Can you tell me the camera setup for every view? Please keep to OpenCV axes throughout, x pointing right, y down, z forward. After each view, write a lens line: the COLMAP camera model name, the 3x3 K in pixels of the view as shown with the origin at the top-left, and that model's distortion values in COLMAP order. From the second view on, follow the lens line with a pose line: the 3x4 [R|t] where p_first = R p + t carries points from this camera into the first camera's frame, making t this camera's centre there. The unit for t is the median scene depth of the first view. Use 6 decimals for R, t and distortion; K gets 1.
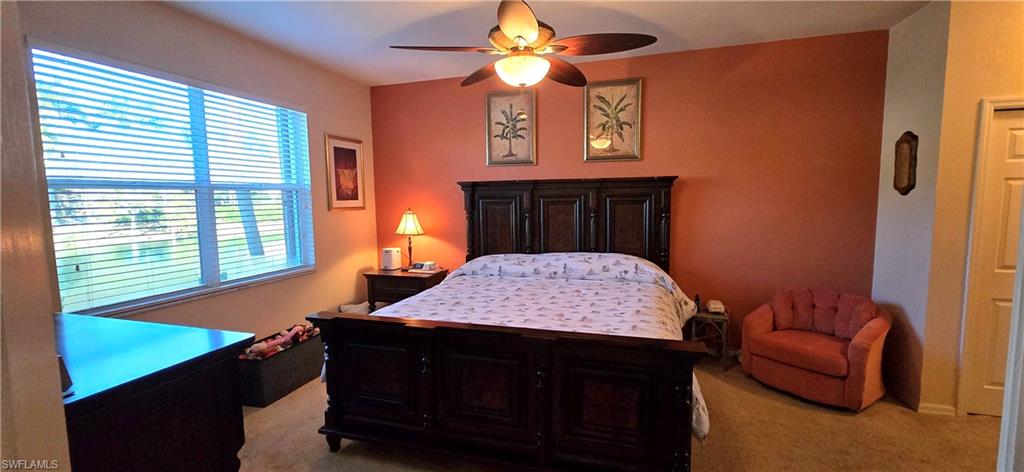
lens RADIAL K [[421.2, 0, 509.7], [0, 421.2, 232.1], [0, 0, 1]] dist [0.000829, -0.000452]
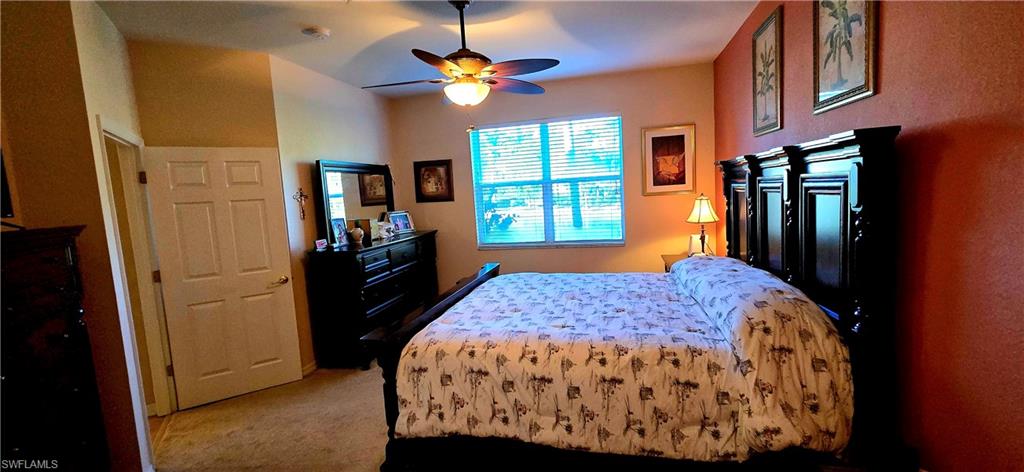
lens RADIAL K [[421.2, 0, 511.1], [0, 421.2, 235.1], [0, 0, 1]] dist [0.000829, -0.000452]
pose [[0.062262, 0.111290, -0.991836, 0.700316], [-0.024617, 0.993633, 0.109946, -0.059884], [0.997756, 0.017571, 0.064605, 0.563014]]
